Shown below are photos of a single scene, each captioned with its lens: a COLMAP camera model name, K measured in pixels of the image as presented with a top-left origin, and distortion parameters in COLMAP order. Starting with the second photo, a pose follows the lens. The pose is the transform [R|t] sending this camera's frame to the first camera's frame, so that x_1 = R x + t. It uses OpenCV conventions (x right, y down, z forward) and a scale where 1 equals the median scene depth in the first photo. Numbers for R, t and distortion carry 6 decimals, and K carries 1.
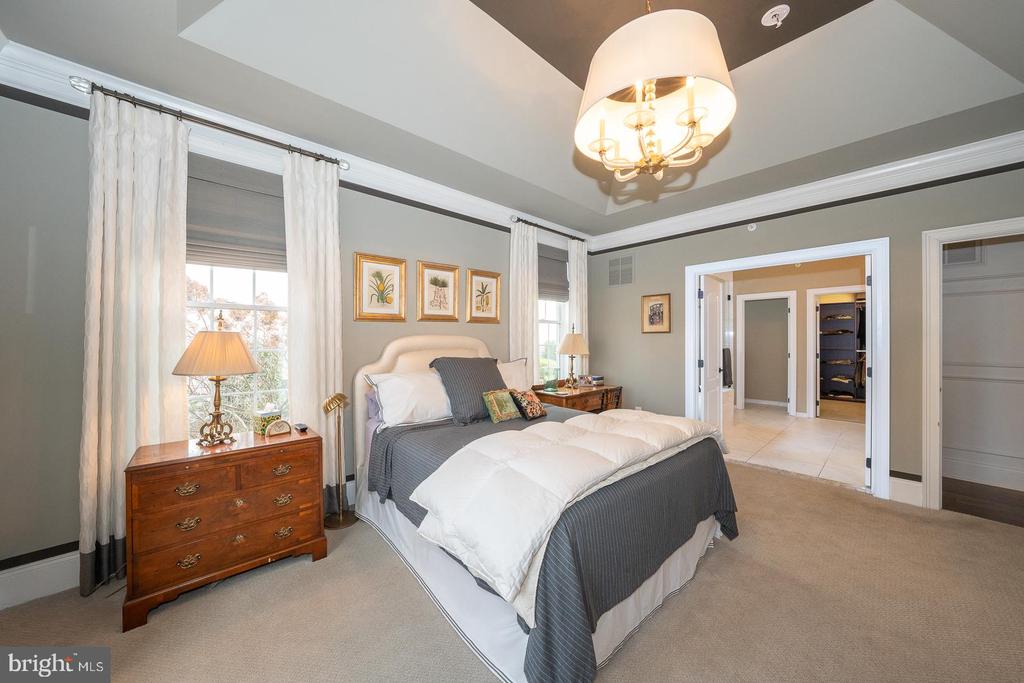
lens RADIAL K [[346.4, 0, 519.6], [0, 346.4, 336.5], [0, 0, 1]] dist [-0.021188, -0.000143]
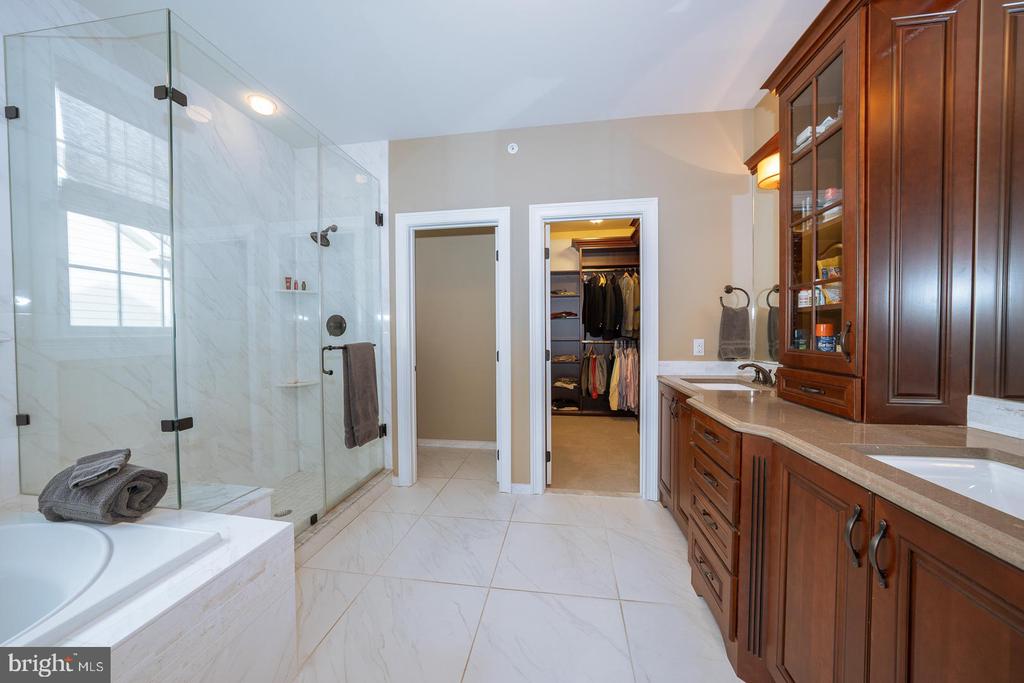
lens RADIAL K [[346.4, 0, 511.9], [0, 346.4, 339.8], [0, 0, 1]] dist [-0.021188, -0.000143]
pose [[0.779541, -0.022090, 0.625961, 0.442446], [0.004483, 0.999549, 0.029690, 0.017863], [-0.626335, -0.020339, 0.779289, 0.541736]]
